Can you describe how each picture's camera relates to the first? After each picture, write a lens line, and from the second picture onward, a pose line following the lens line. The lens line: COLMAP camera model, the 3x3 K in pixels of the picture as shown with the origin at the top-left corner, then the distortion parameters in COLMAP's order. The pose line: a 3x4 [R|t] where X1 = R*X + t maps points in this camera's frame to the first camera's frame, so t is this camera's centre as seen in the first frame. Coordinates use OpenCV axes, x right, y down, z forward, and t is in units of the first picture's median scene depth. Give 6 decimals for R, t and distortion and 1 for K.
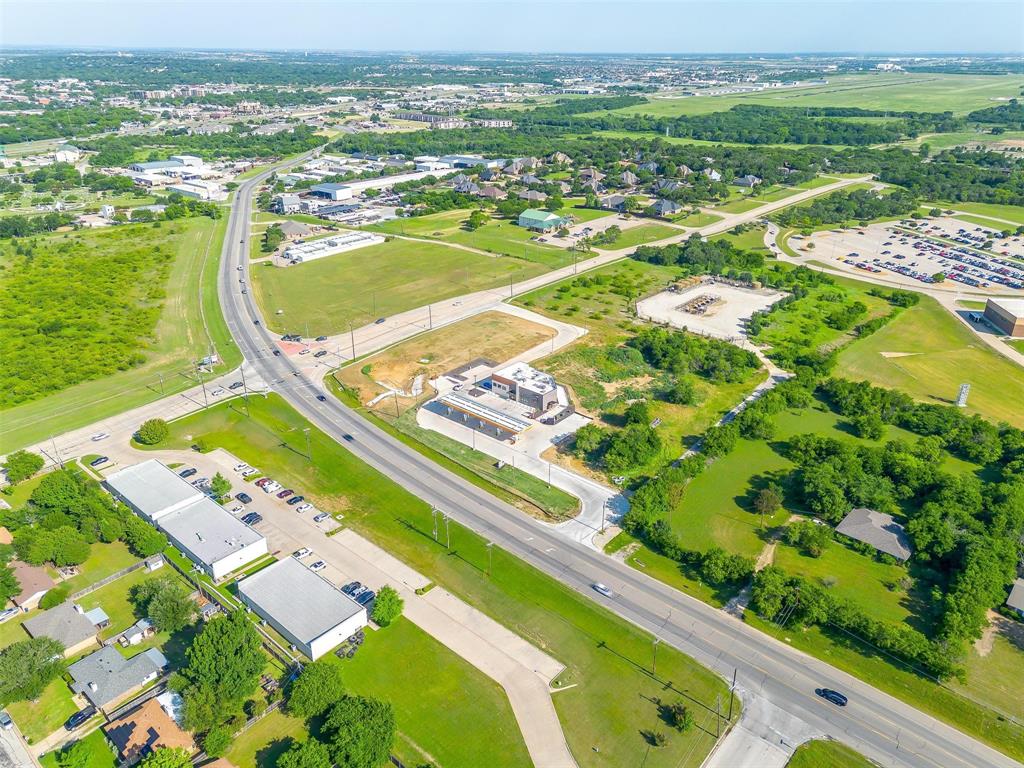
lens RADIAL K [[731.5, 0, 517.2], [0, 731.5, 385.0], [0, 0, 1]] dist [0.075468, -0.067461]
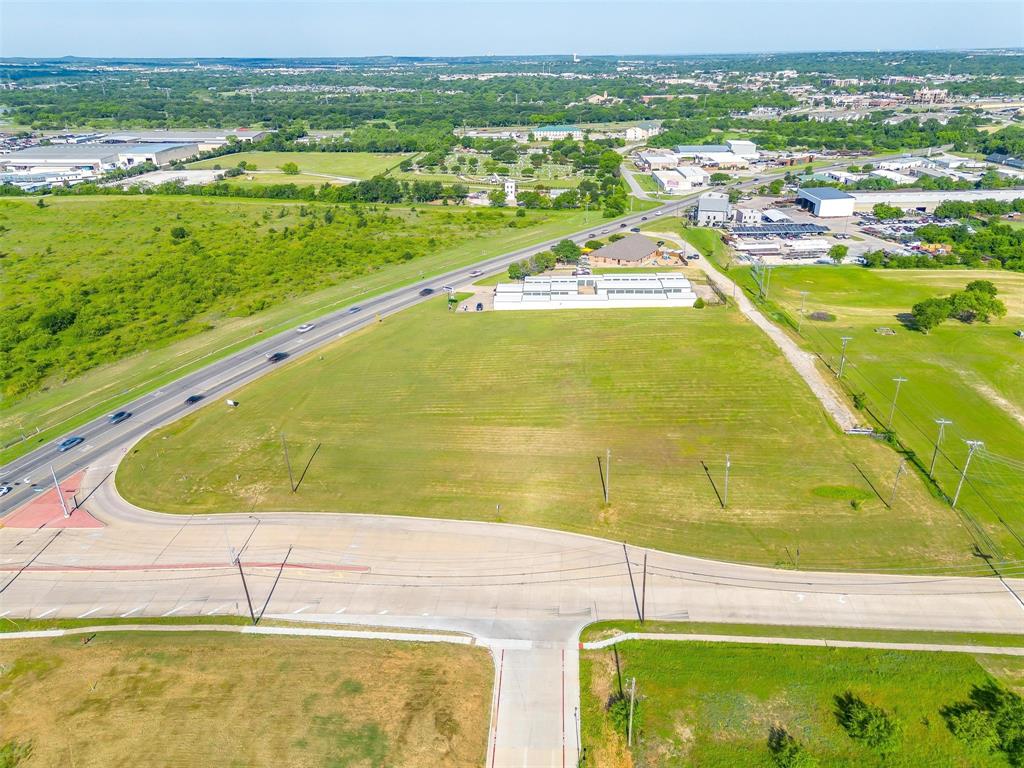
lens RADIAL K [[731.5, 0, 517.2], [0, 731.5, 385.0], [0, 0, 1]] dist [0.075468, -0.067461]
pose [[0.619346, 0.312953, -0.720049, 0.066390], [-0.316094, 0.938902, 0.136187, -0.113973], [0.718676, 0.143256, 0.680428, 0.393316]]
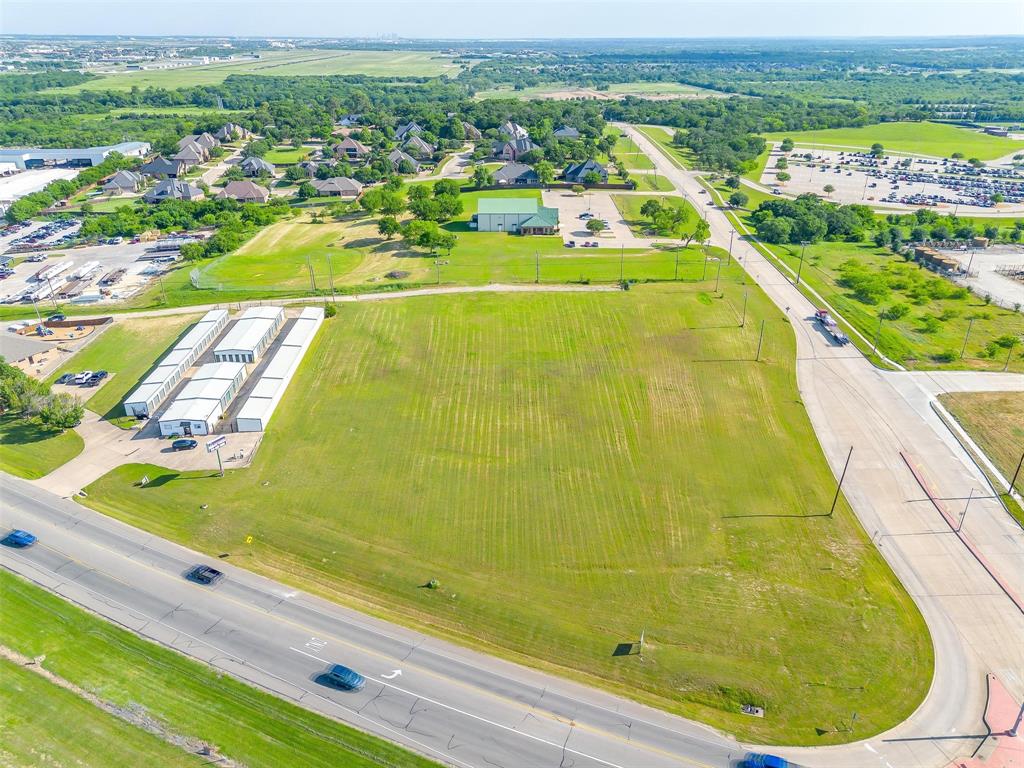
lens RADIAL K [[731.5, 0, 517.2], [0, 731.5, 385.0], [0, 0, 1]] dist [0.075468, -0.067461]
pose [[0.725703, -0.298759, 0.619757, -0.241606], [0.288445, 0.949926, 0.120166, -0.114594], [-0.624624, 0.091561, 0.775539, 0.393693]]
